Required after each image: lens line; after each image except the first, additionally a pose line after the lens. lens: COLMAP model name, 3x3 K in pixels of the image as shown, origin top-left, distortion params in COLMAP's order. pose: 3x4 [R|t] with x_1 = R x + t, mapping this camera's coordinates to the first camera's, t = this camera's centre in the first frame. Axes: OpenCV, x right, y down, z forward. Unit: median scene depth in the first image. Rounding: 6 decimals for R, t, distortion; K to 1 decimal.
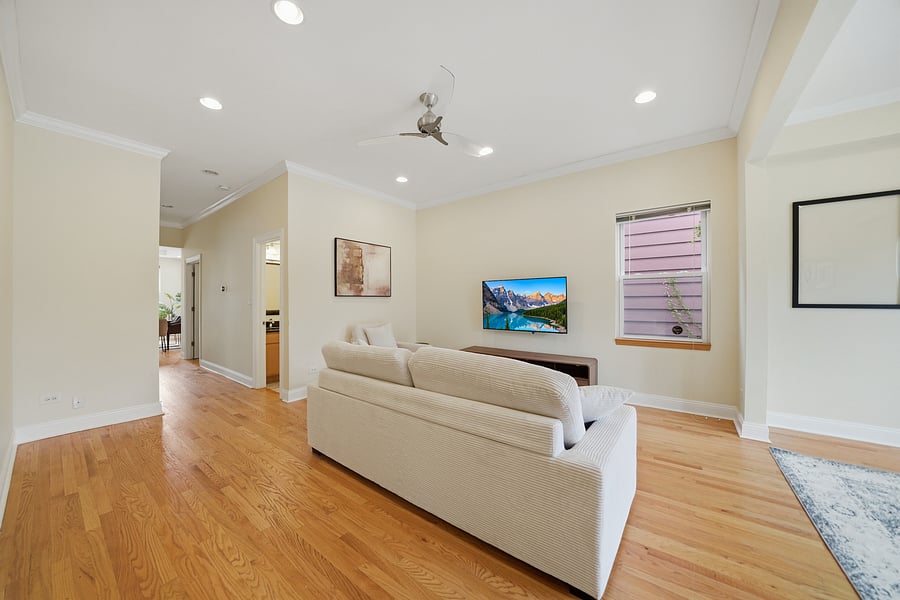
lens RADIAL K [[312.0, 0, 446.5], [0, 312.0, 301.4], [0, 0, 1]] dist [-0.017700, 0.000011]
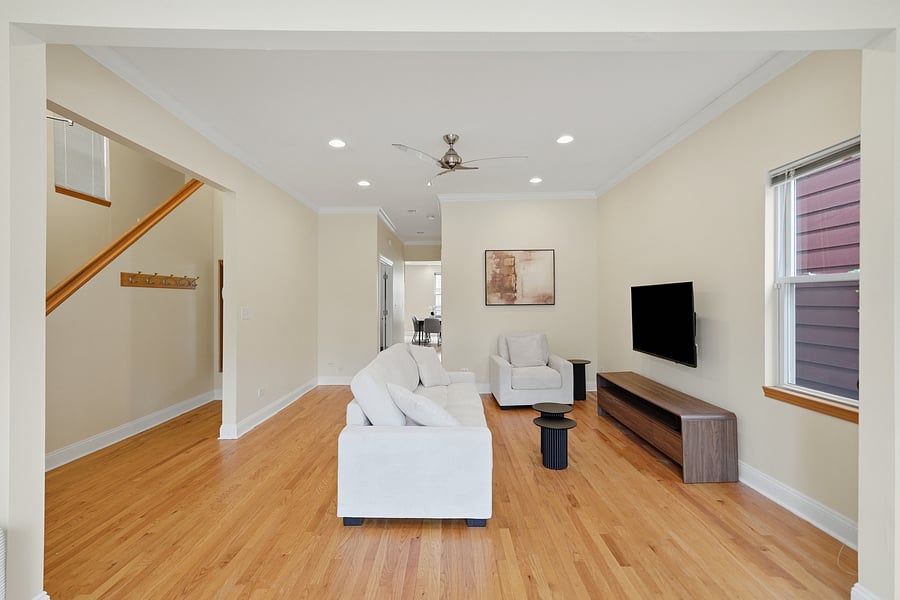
lens RADIAL K [[413.4, 0, 447.3], [0, 413.4, 298.9], [0, 0, 1]] dist [0.014847, 0.000401]
pose [[0.602855, -0.001185, -0.797850, 0.668087], [0.002194, 0.999998, 0.000173, -0.038061], [0.797847, -0.001855, 0.602857, 0.042041]]
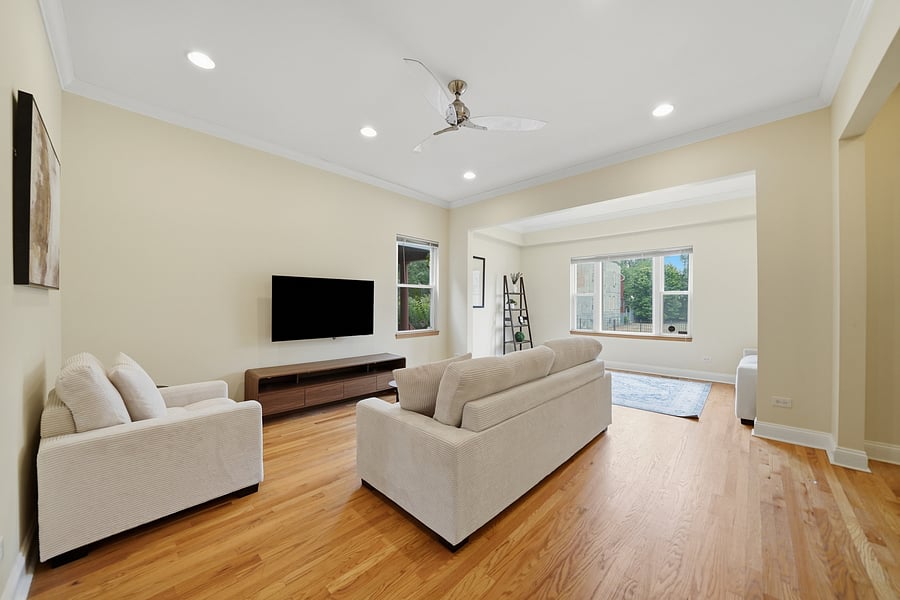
lens RADIAL K [[326.8, 0, 451.6], [0, 326.8, 301.3], [0, 0, 1]] dist [-0.011562, -0.000061]
pose [[0.104600, 0.011574, 0.994447, -0.602292], [-0.004269, 0.999928, -0.011189, 0.002134], [-0.994505, -0.003075, 0.104642, 0.531056]]
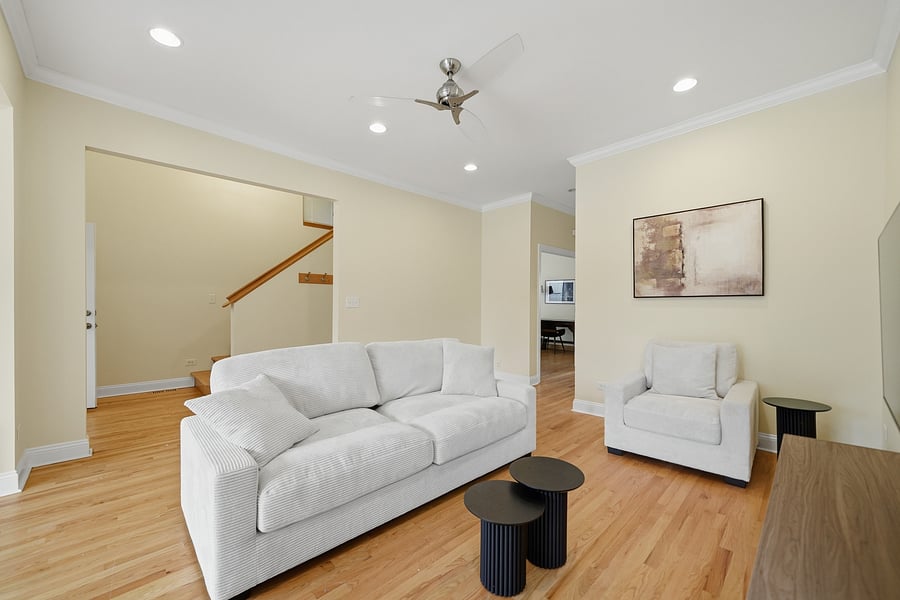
lens RADIAL K [[352.8, 0, 450.6], [0, 352.8, 305.0], [0, 0, 1]] dist [-0.003326, 0.000326]
pose [[-0.146361, 0.002638, -0.989228, 0.524572], [-0.001811, 0.999994, 0.002935, -0.001373], [0.989230, 0.002221, -0.146355, 0.665008]]
